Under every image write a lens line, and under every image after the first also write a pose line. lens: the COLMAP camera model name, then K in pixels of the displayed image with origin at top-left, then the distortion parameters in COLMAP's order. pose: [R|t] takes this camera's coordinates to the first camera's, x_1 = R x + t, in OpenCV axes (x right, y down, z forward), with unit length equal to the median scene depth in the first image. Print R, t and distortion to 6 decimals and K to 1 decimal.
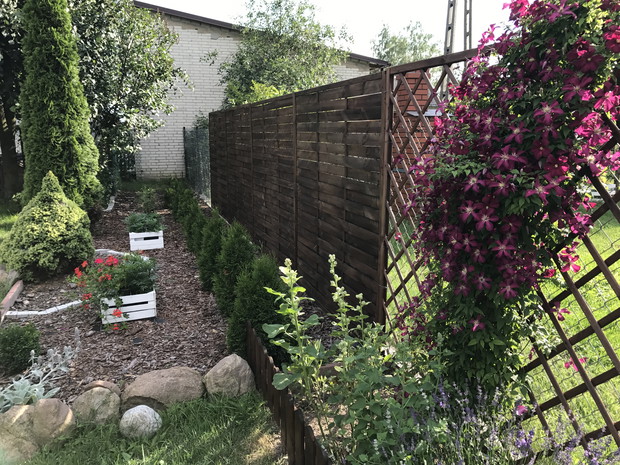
lens RADIAL K [[512.6, 0, 312.6], [0, 512.6, 238.6], [0, 0, 1]] dist [0.038474, -0.052711]
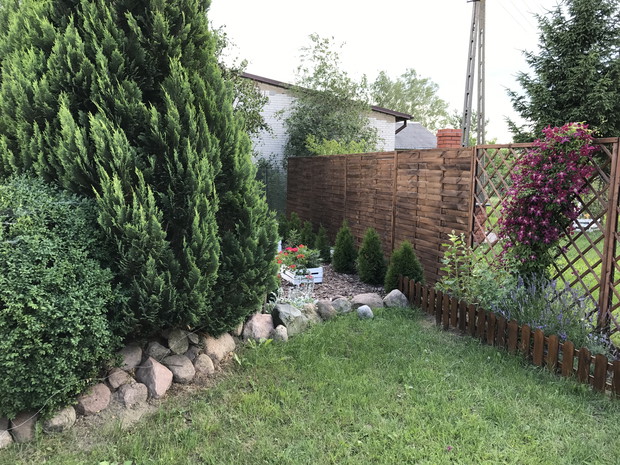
lens RADIAL K [[512.6, 0, 306.5], [0, 512.6, 227.7], [0, 0, 1]] dist [0.038474, -0.052711]
pose [[0.999838, 0.017994, -0.000255, -0.509713], [-0.017943, 0.995692, -0.090969, 0.180259], [-0.001383, 0.090959, 0.995854, -0.973570]]
